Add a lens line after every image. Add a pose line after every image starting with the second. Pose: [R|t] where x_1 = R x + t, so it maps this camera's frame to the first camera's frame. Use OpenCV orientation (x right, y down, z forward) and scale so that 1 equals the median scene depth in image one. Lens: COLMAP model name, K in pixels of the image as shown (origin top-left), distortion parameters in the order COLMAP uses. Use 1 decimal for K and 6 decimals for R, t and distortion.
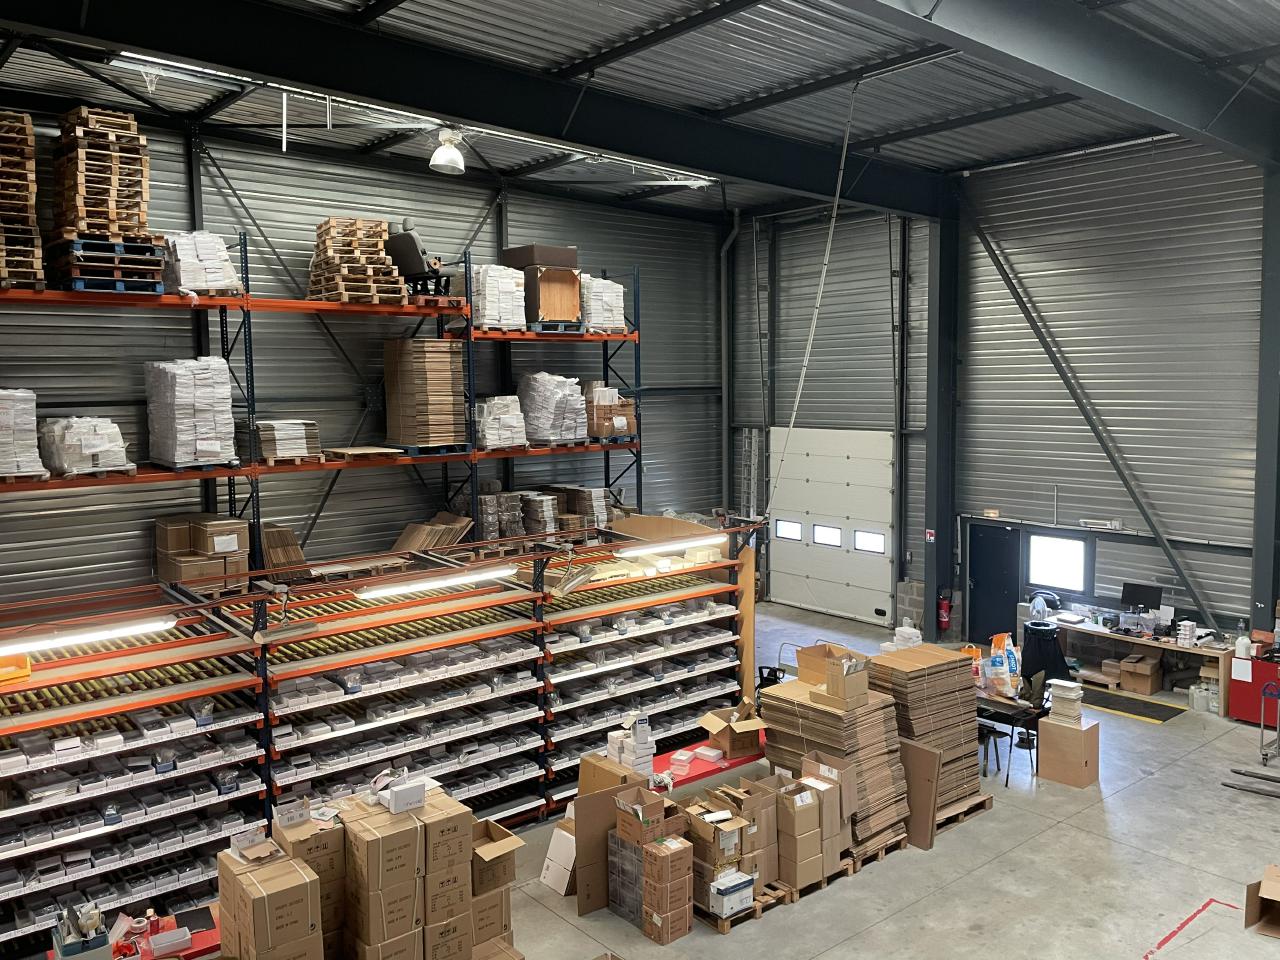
lens RADIAL K [[1014.1, 0, 622.4], [0, 1014.1, 477.1], [0, 0, 1]] dist [0.057779, -0.041664]
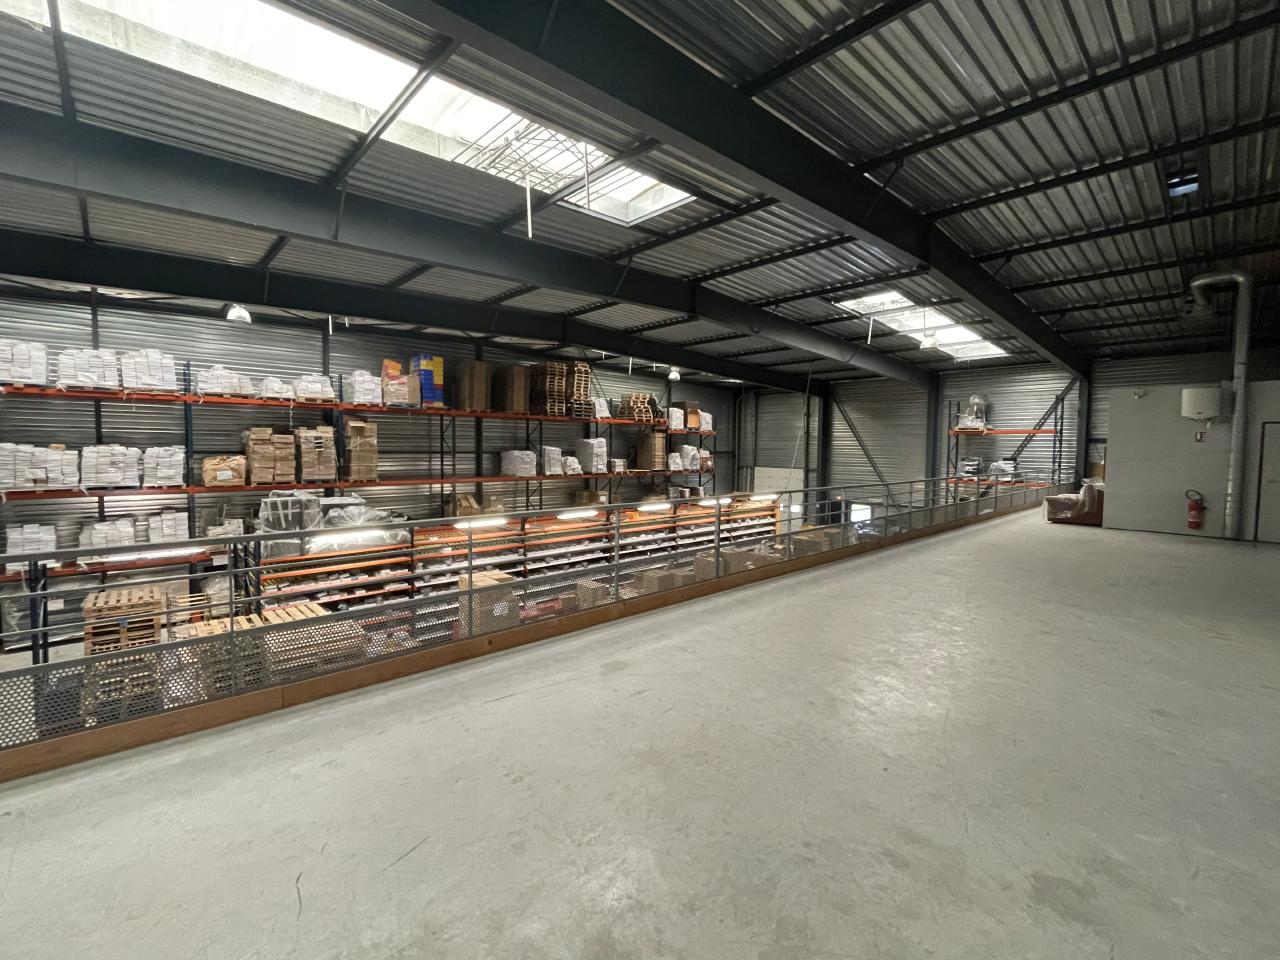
lens RADIAL K [[556.8, 0, 641.1], [0, 556.8, 477.0], [0, 0, 1]] dist [-0.003449, -0.000713]
pose [[0.996819, 0.018658, 0.077490, -0.334102], [-0.015146, 0.998842, -0.045657, 0.060317], [-0.078252, 0.044338, 0.995947, -0.551259]]
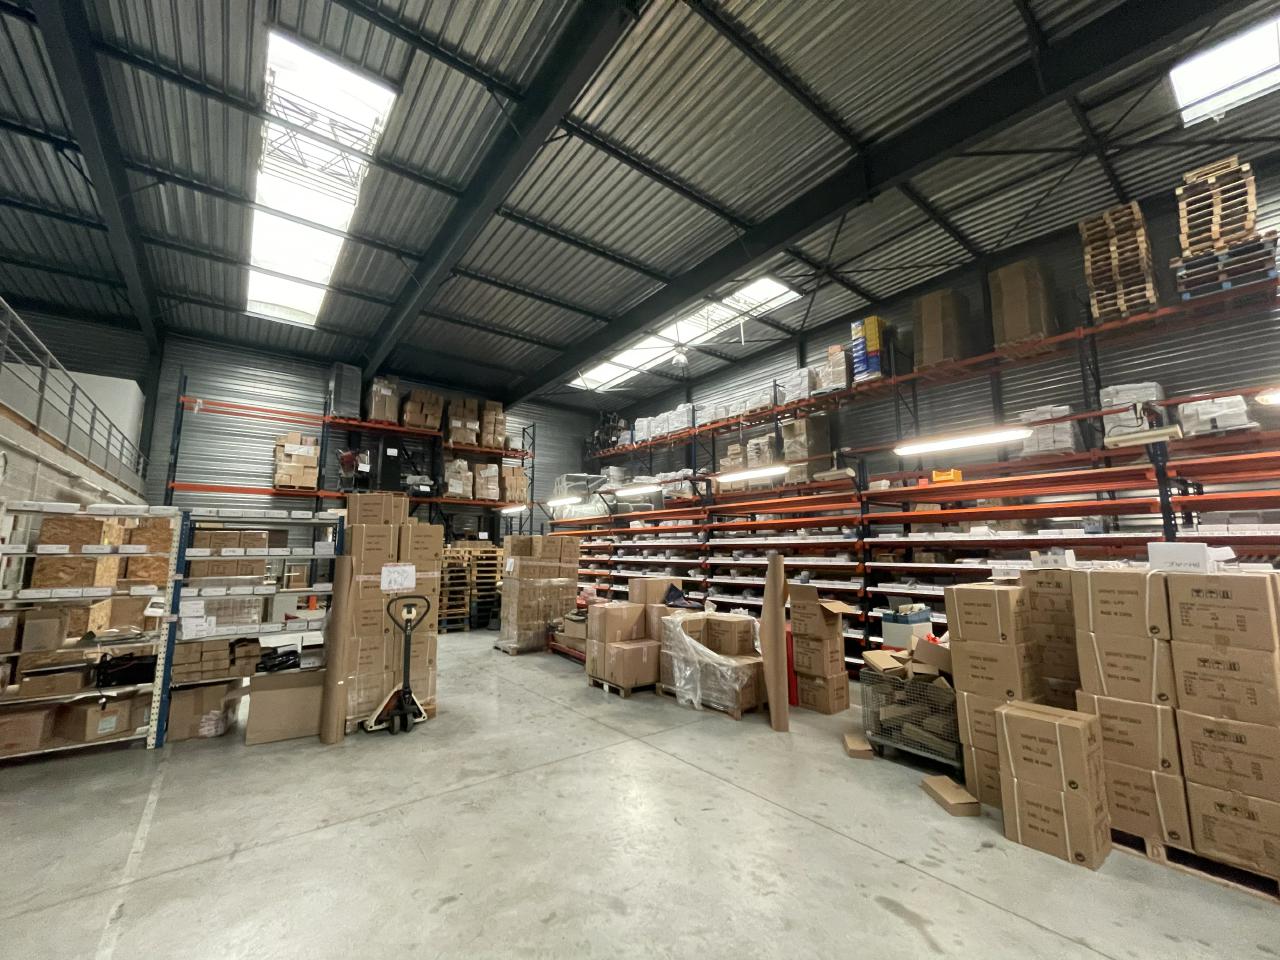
lens RADIAL K [[520.5, 0, 639.3], [0, 520.5, 471.8], [0, 0, 1]] dist [-0.002731, 0.000004]
pose [[-0.017882, -0.140577, -0.989908, 0.092516], [-0.099620, 0.985390, -0.138136, 0.152659], [0.994865, 0.096144, -0.031625, 0.246949]]
